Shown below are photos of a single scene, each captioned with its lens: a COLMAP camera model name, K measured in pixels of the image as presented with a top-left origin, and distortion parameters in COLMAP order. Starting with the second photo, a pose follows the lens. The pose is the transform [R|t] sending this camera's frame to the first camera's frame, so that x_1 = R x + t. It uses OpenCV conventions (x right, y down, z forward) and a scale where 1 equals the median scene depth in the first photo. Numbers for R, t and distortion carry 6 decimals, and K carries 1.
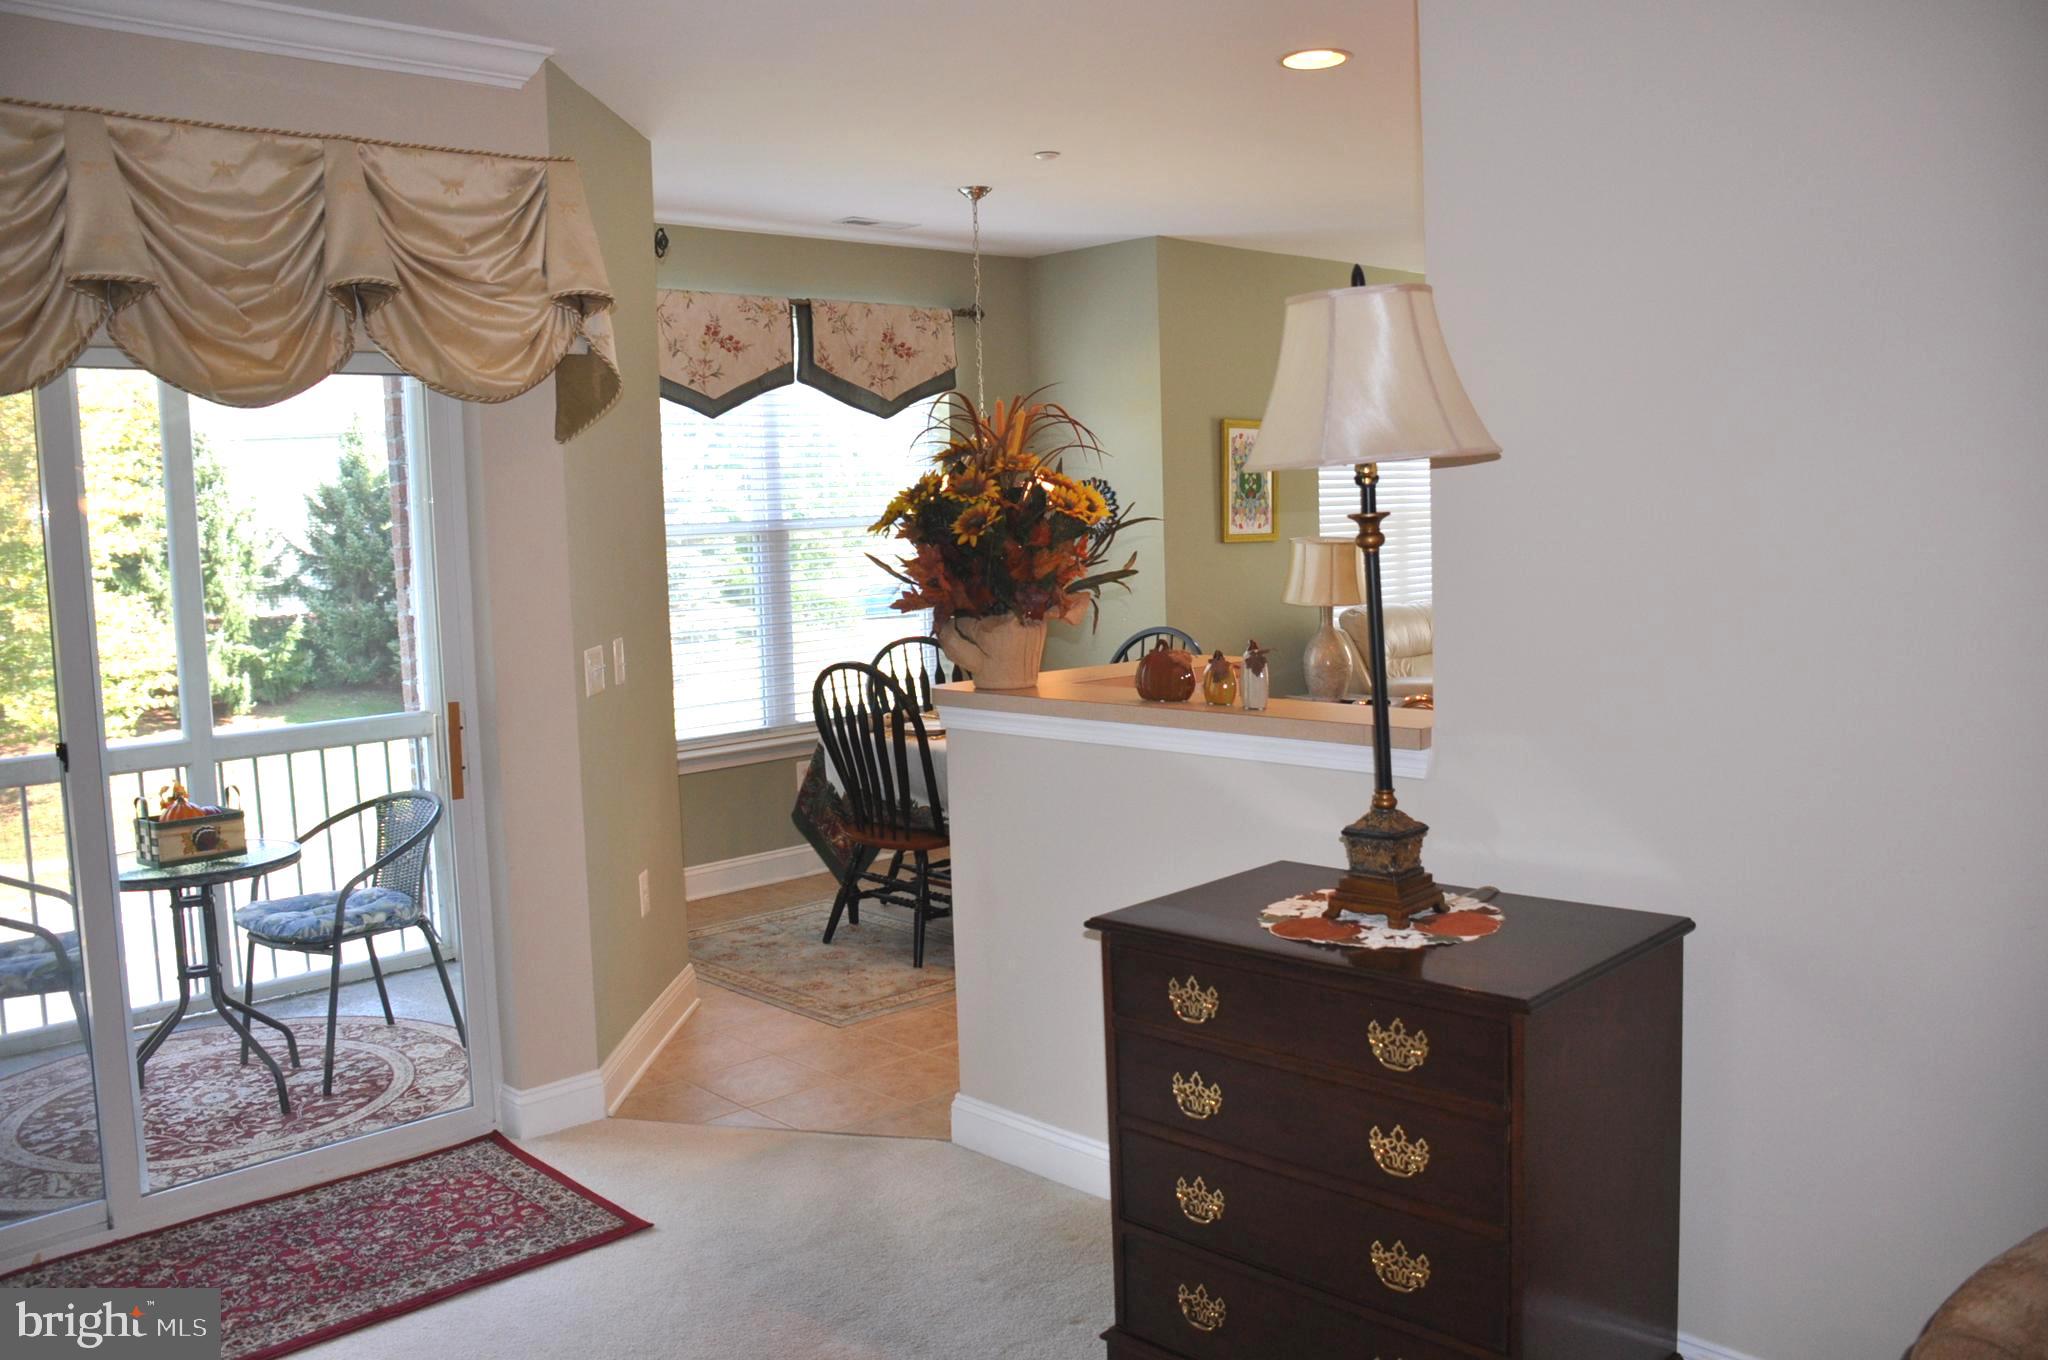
lens RADIAL K [[1619.8, 0, 1020.0], [0, 1619.8, 665.6], [0, 0, 1]] dist [-0.143683, 0.101539]
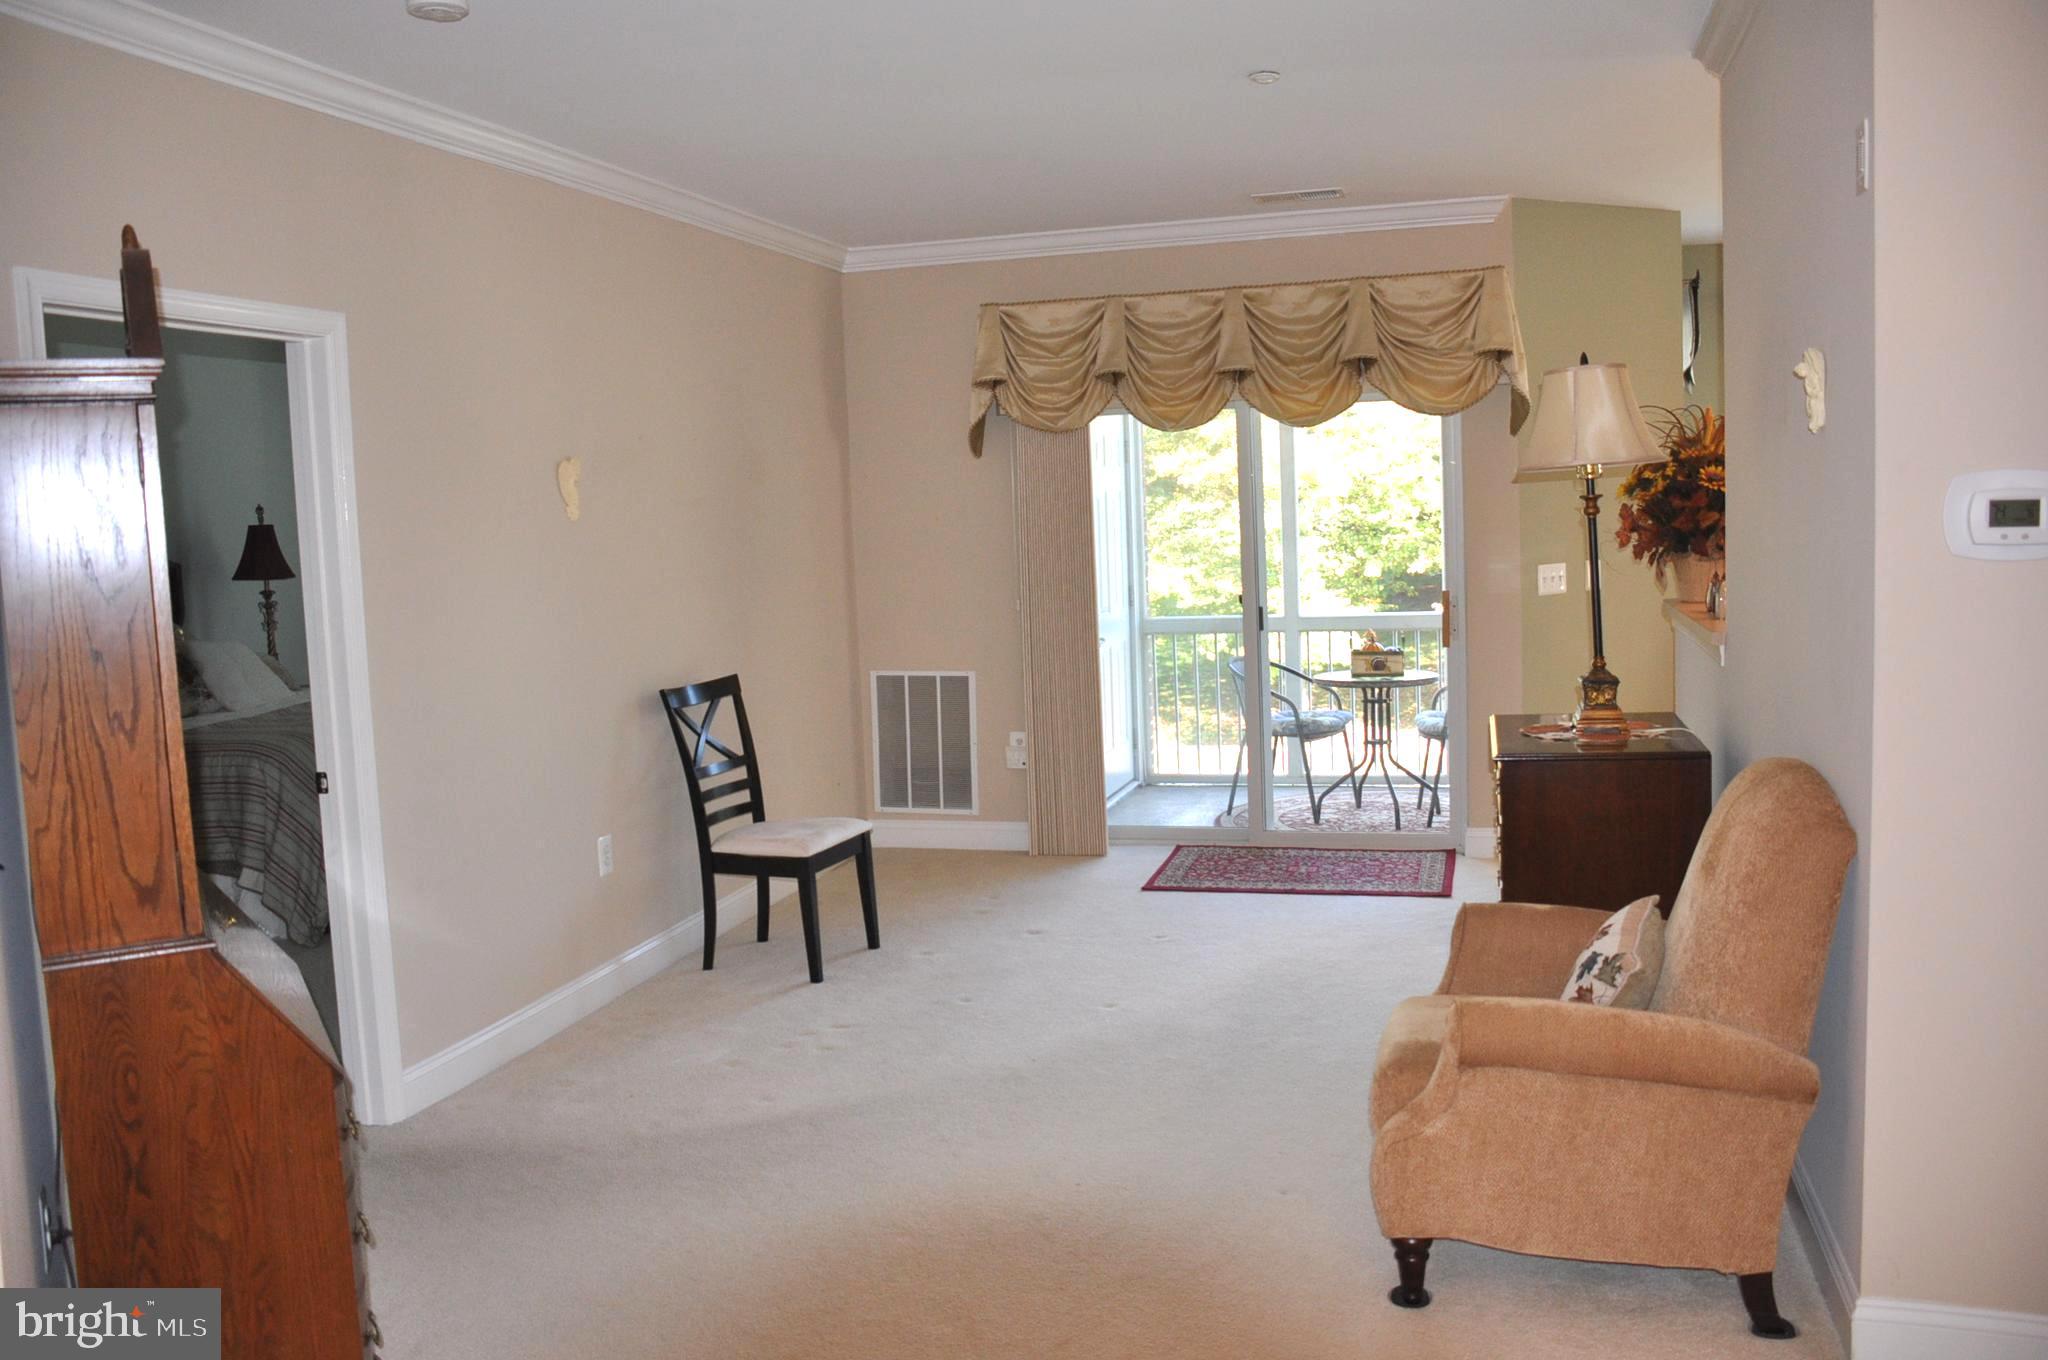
lens RADIAL K [[1619.8, 0, 1020.0], [0, 1619.8, 665.6], [0, 0, 1]] dist [-0.143683, 0.101539]
pose [[0.495948, 0.098454, -0.862753, 0.909679], [-0.055666, 0.995113, 0.081559, -0.011157], [0.866566, 0.007577, 0.499005, -0.251229]]
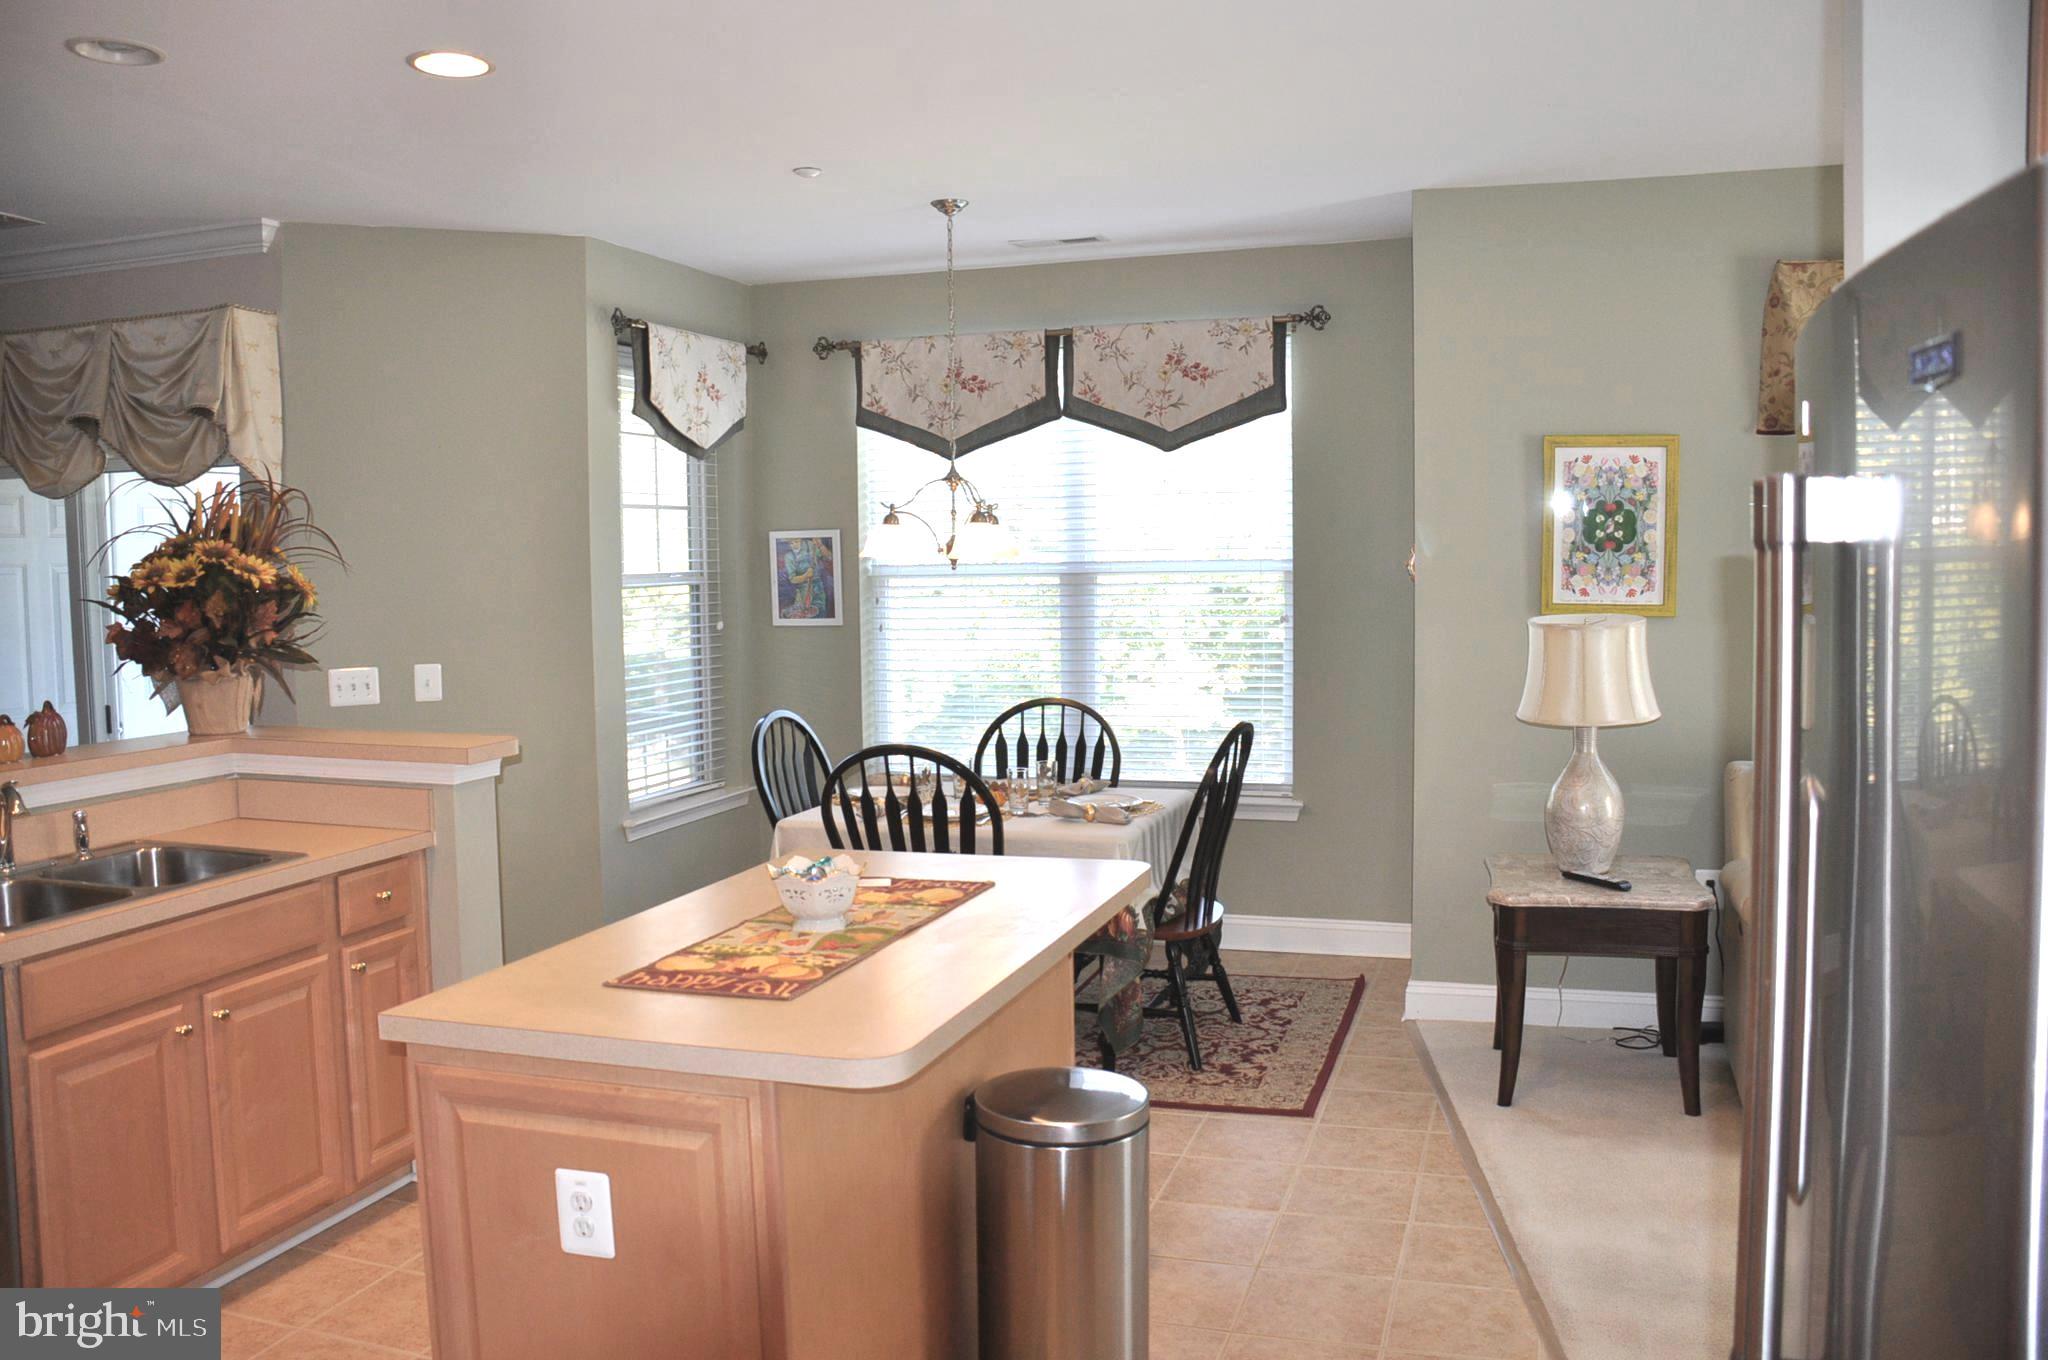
lens RADIAL K [[1619.8, 0, 1020.0], [0, 1619.8, 665.6], [0, 0, 1]] dist [-0.143683, 0.101539]
pose [[0.463608, 0.084094, -0.882041, 1.219426], [-0.090038, 0.994804, 0.047520, -0.130935], [0.881454, 0.057386, 0.468770, 0.957234]]
